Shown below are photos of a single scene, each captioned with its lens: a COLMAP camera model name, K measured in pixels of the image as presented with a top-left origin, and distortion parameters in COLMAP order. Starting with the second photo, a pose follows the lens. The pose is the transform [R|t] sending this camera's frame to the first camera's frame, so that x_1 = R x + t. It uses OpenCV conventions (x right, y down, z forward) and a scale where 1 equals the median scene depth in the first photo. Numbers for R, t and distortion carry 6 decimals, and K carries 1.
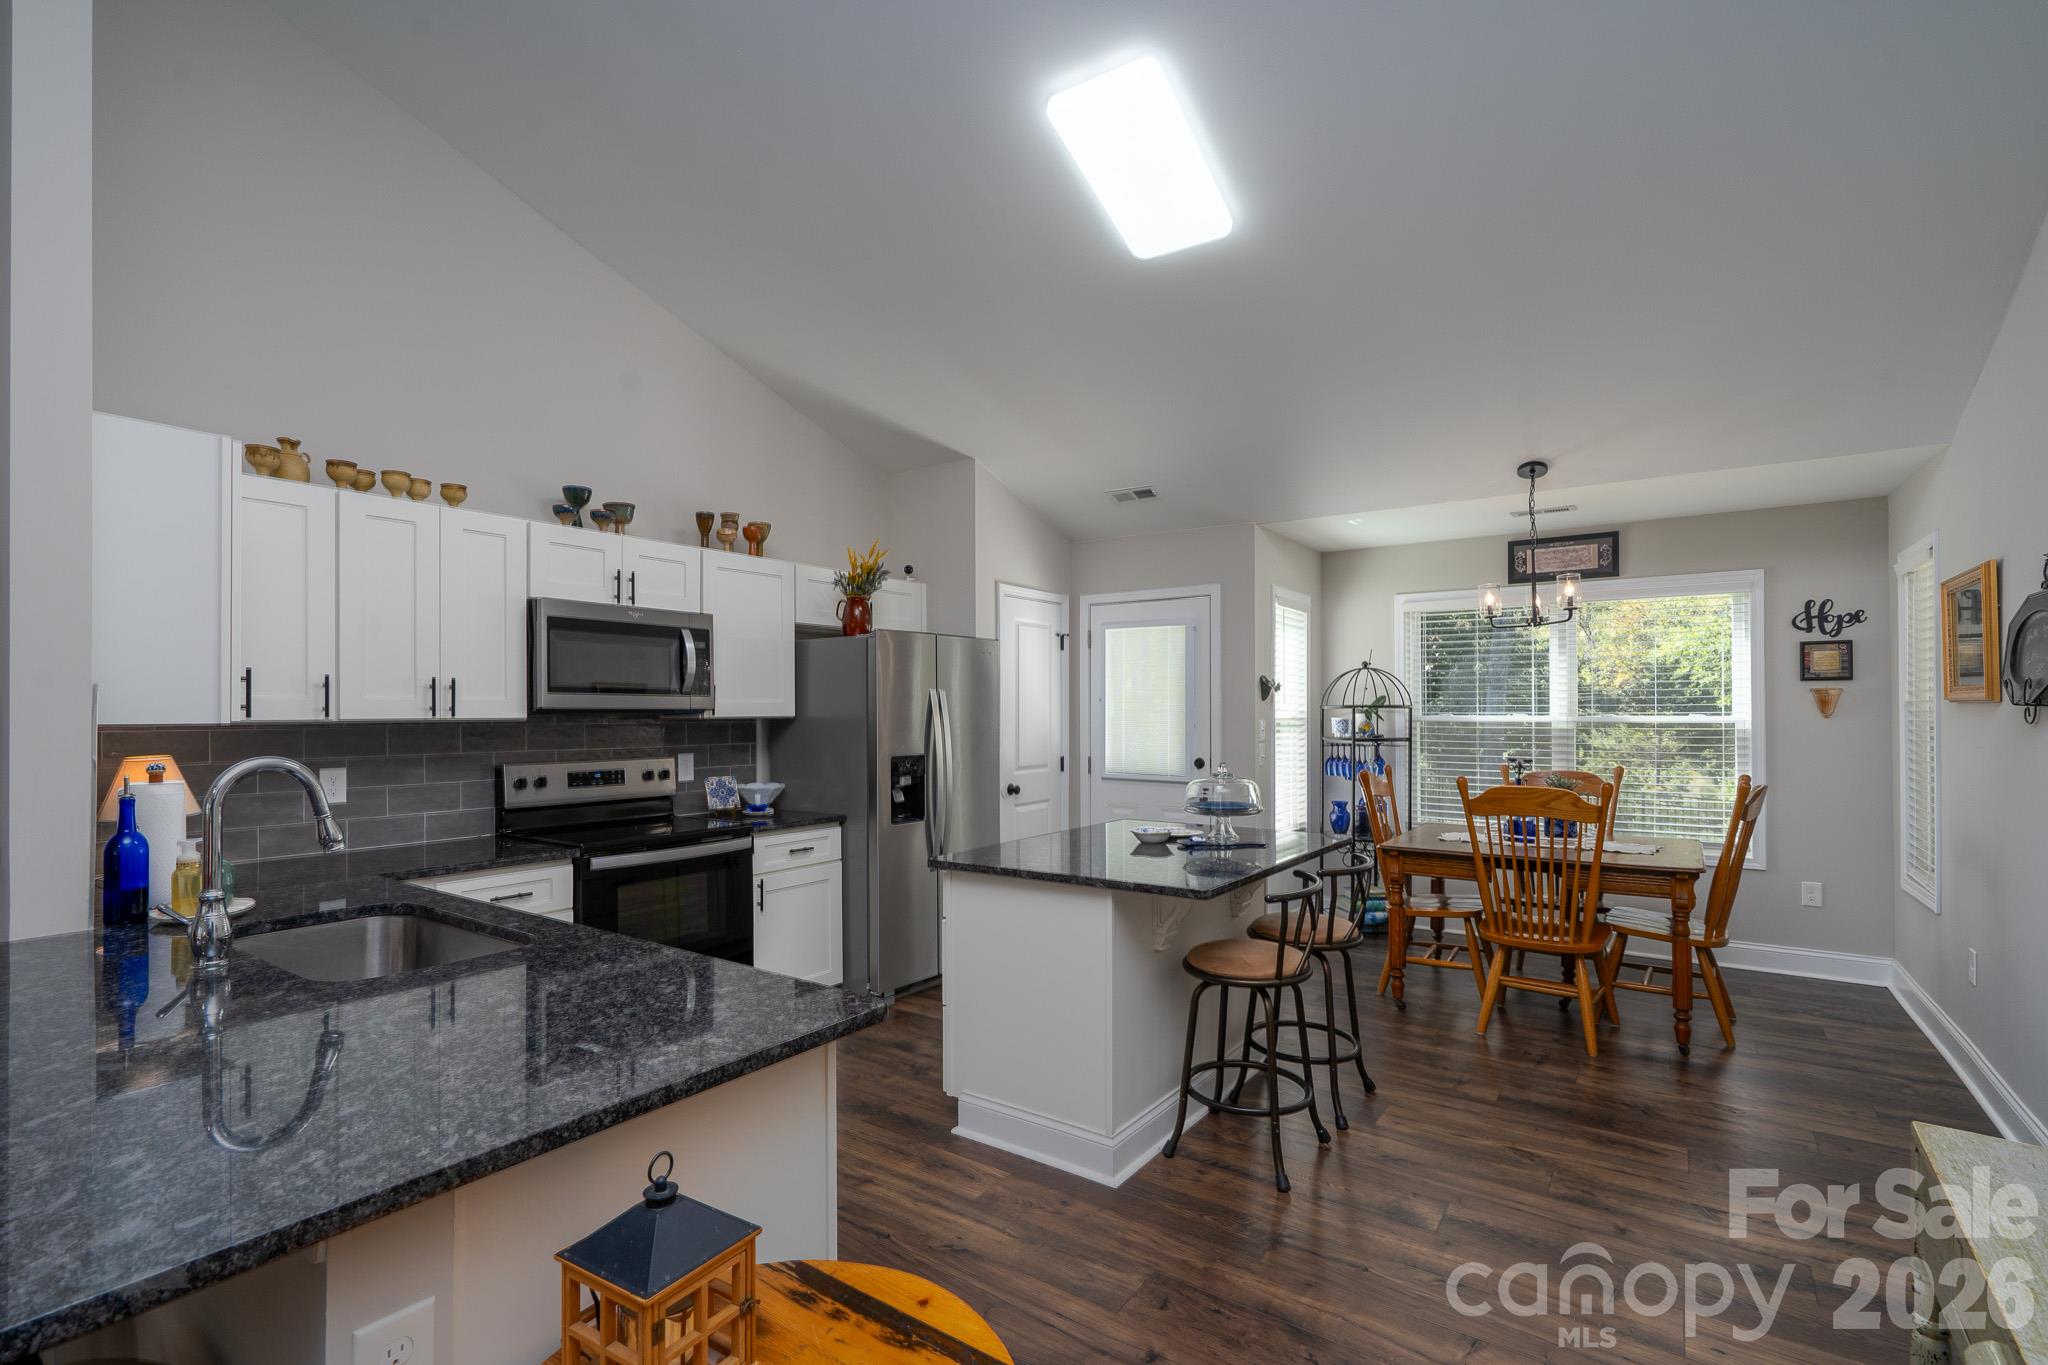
lens RADIAL K [[949.6, 0, 1030.7], [0, 949.6, 695.7], [0, 0, 1]] dist [-0.004278, 0.001404]
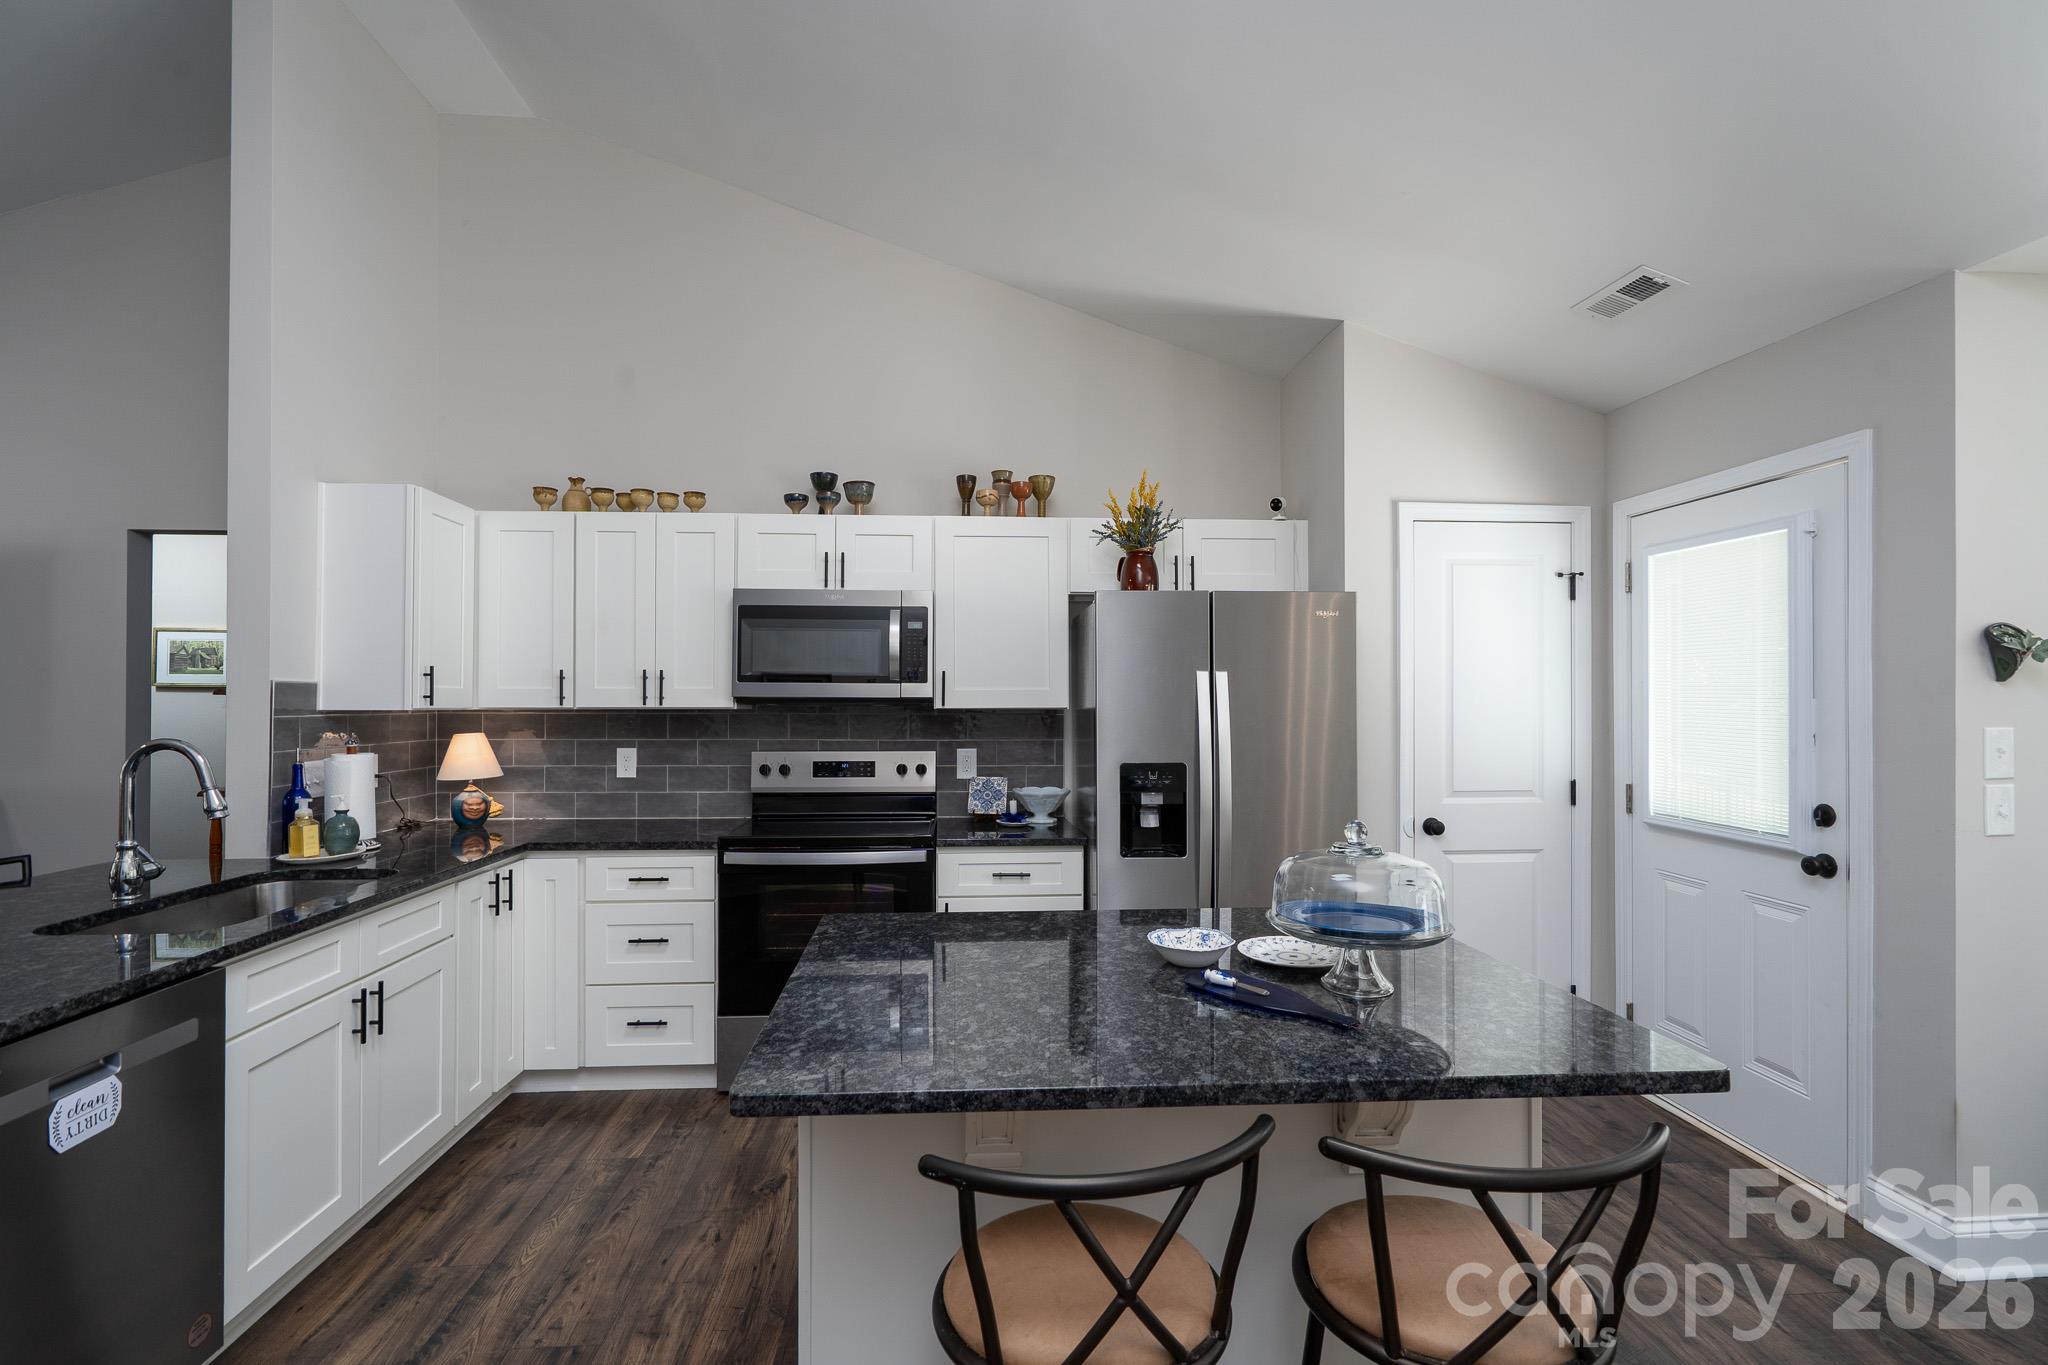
lens RADIAL K [[949.6, 0, 1014.9], [0, 949.6, 686.1], [0, 0, 1]] dist [-0.004278, 0.001404]
pose [[0.619742, -0.004310, -0.784794, 0.408515], [0.010154, 0.999945, 0.002527, 0.001258], [0.784740, -0.009535, 0.619752, 0.527378]]
